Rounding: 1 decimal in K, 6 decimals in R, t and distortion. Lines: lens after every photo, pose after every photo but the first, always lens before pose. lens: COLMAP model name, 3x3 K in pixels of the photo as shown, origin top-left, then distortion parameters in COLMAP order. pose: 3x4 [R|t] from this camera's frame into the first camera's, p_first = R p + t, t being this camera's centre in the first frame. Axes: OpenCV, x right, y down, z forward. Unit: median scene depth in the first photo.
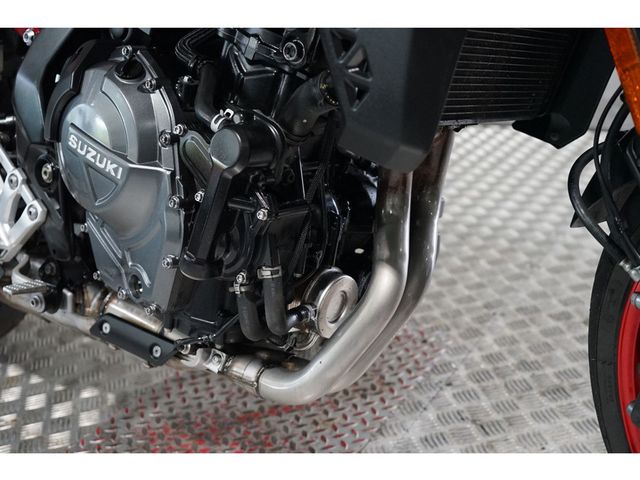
lens RADIAL K [[816.0, 0, 320.0], [0, 816.0, 240.0], [0, 0, 1]] dist [0.013689, -0.043260]
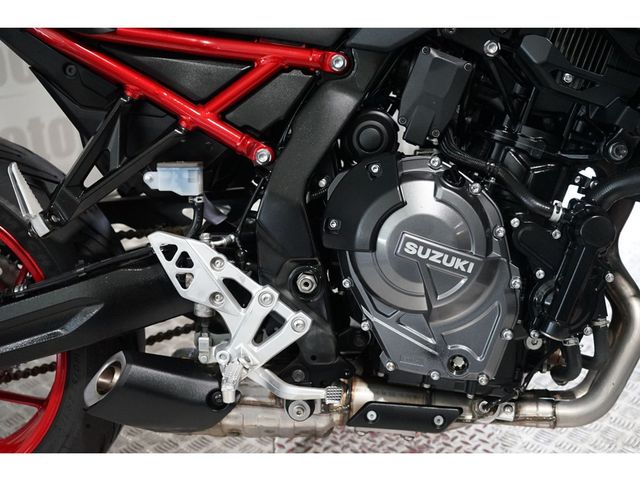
lens RADIAL K [[816.0, 0, 320.0], [0, 816.0, 240.0], [0, 0, 1]] dist [0.013689, -0.043260]
pose [[0.826801, -0.163530, 0.538199, -1.004160], [0.188041, 0.982115, 0.009536, -0.166168], [-0.530132, 0.093320, 0.842764, 0.131247]]
